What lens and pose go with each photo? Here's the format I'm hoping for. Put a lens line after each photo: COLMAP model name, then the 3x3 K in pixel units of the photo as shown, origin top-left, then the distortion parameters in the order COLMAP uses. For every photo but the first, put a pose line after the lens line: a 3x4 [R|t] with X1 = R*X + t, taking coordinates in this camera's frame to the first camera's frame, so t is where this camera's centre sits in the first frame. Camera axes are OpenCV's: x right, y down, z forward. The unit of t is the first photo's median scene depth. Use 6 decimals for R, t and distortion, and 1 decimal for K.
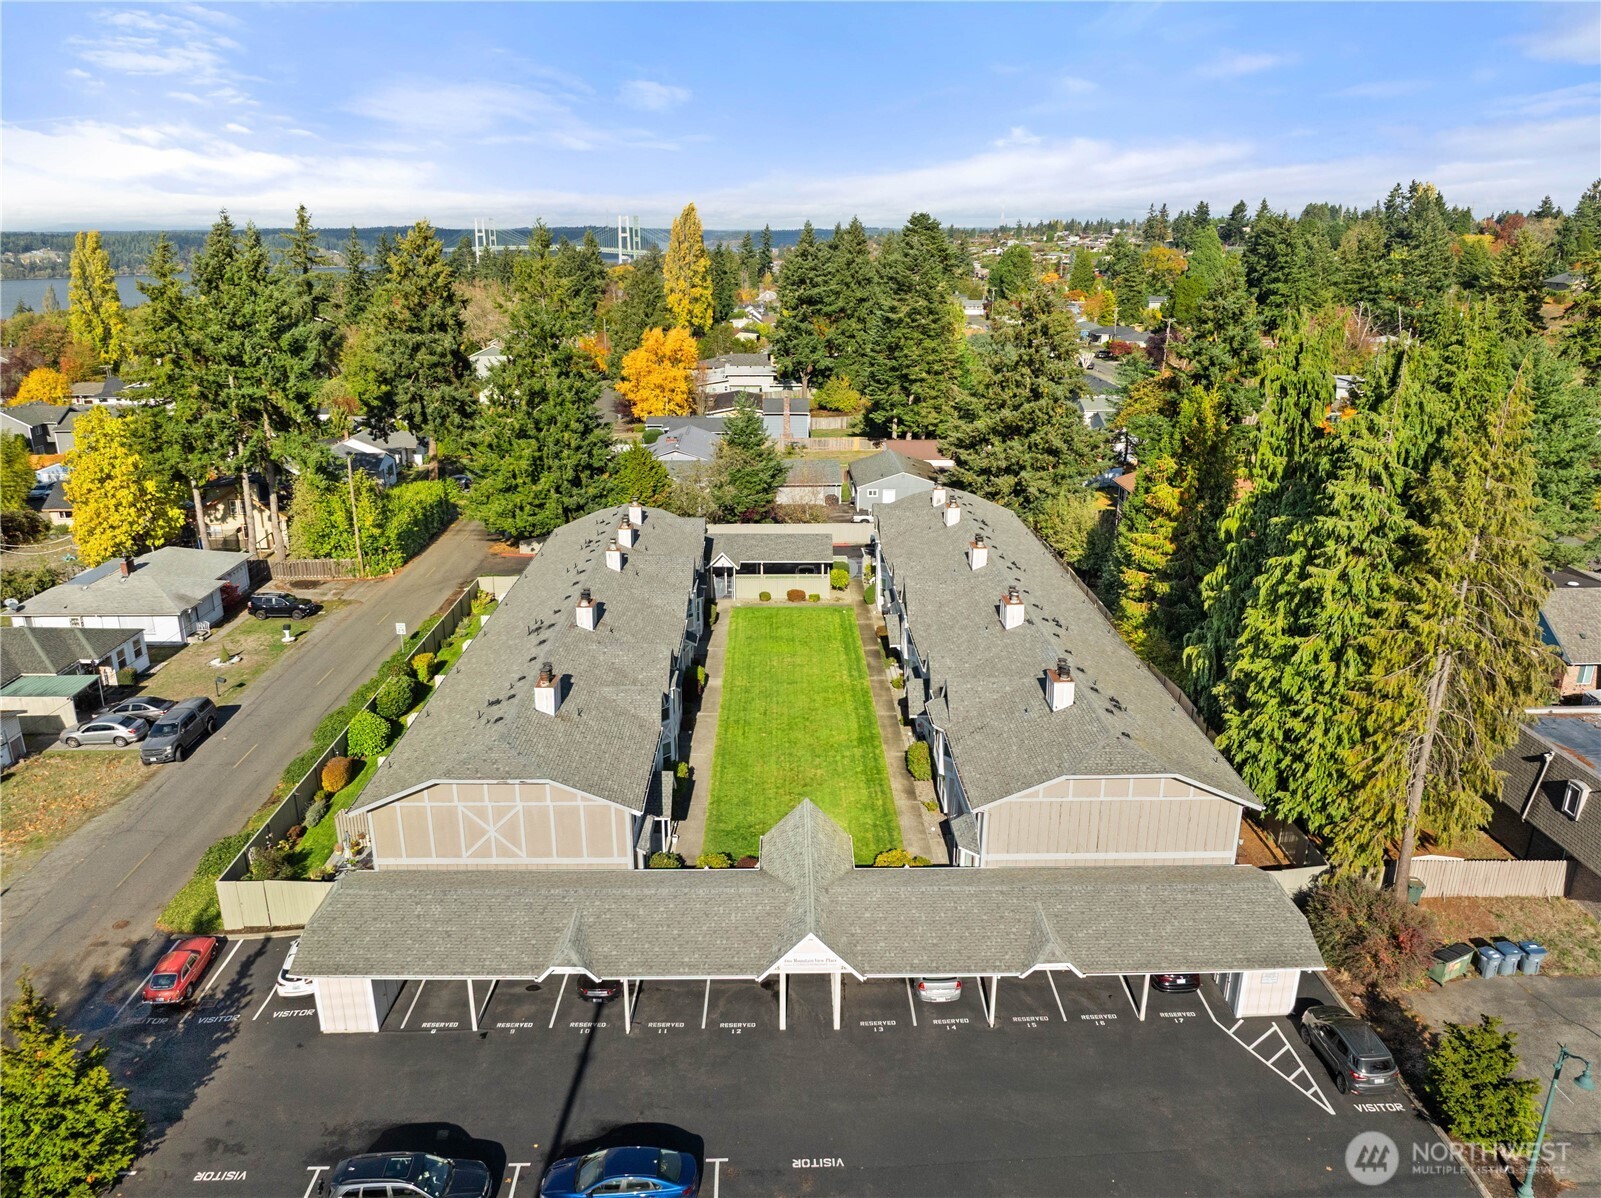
lens RADIAL K [[1106.6, 0, 777.5], [0, 1106.6, 591.4], [0, 0, 1]] dist [-0.041327, 0.000380]
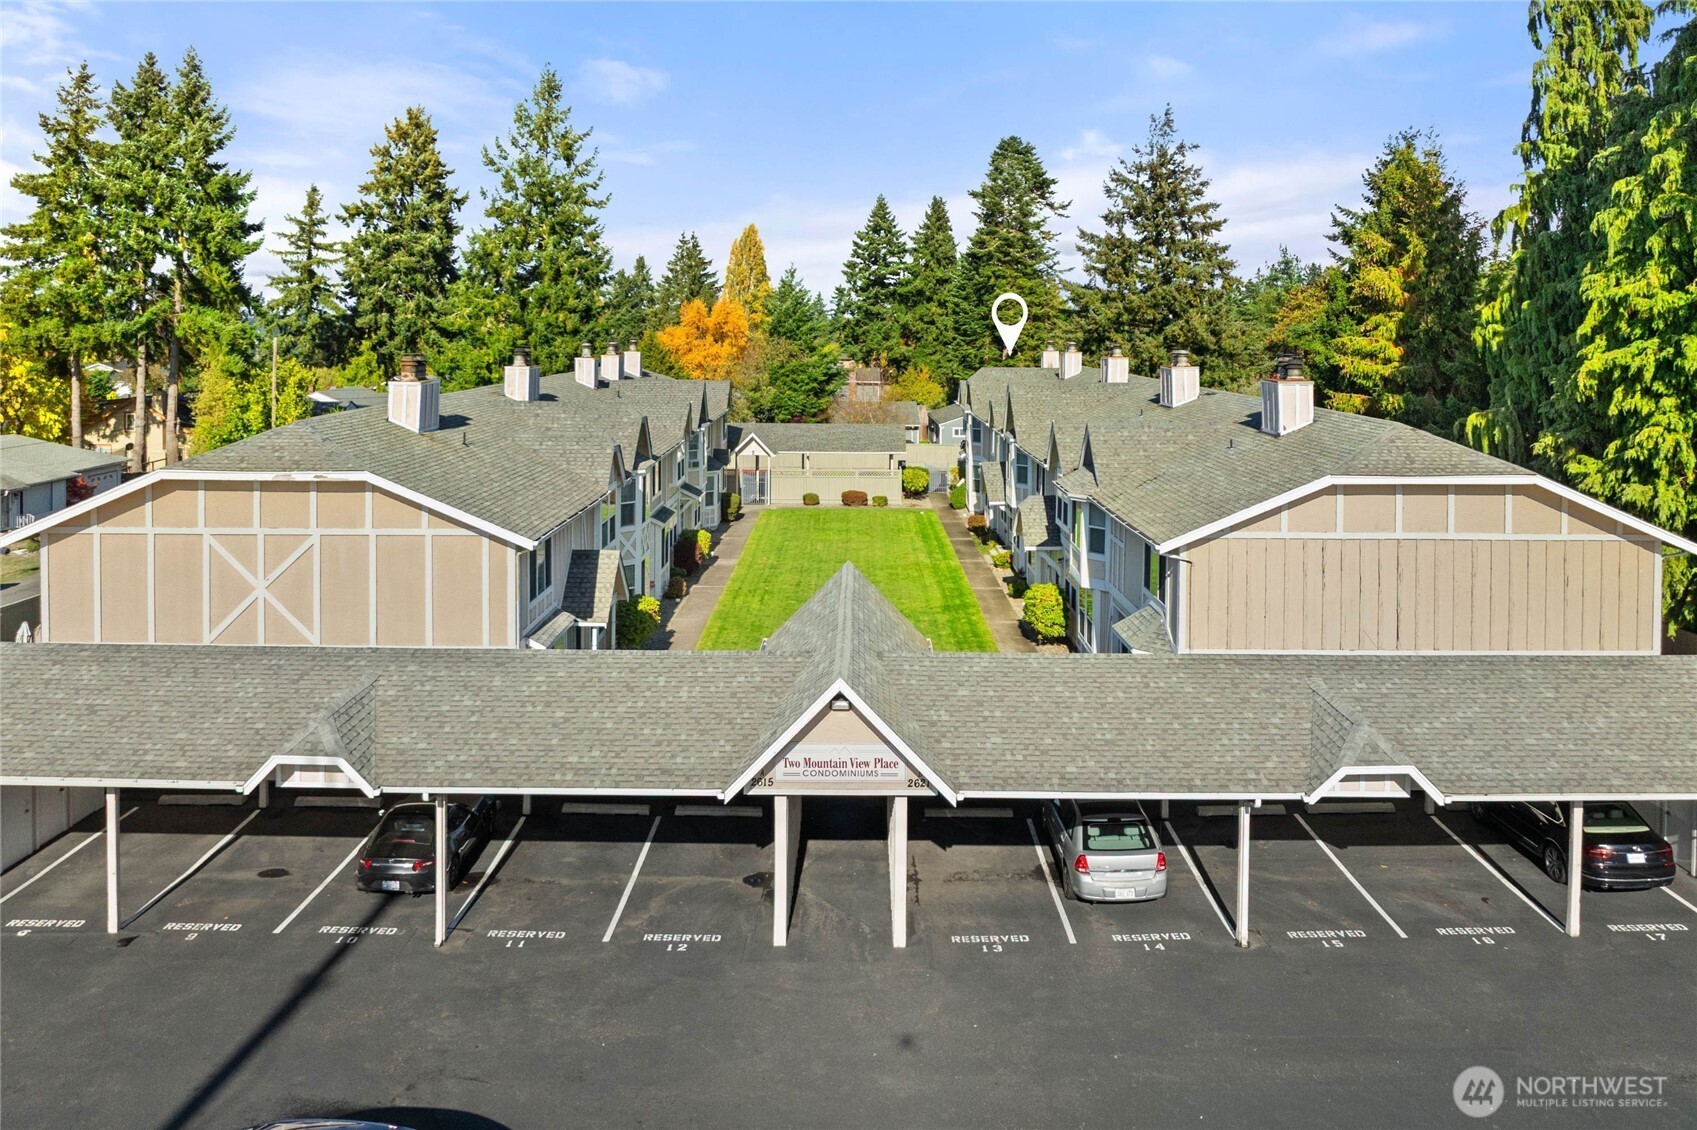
lens RADIAL K [[1076.5, 0, 848.5], [0, 1076.5, 565.0], [0, 0, 1]] dist [-0.045015, 0.021650]
pose [[0.999812, 0.010827, -0.016066, 0.034472], [-0.014922, 0.959237, -0.282207, 0.334375], [0.012356, 0.282394, 0.959219, 0.480163]]
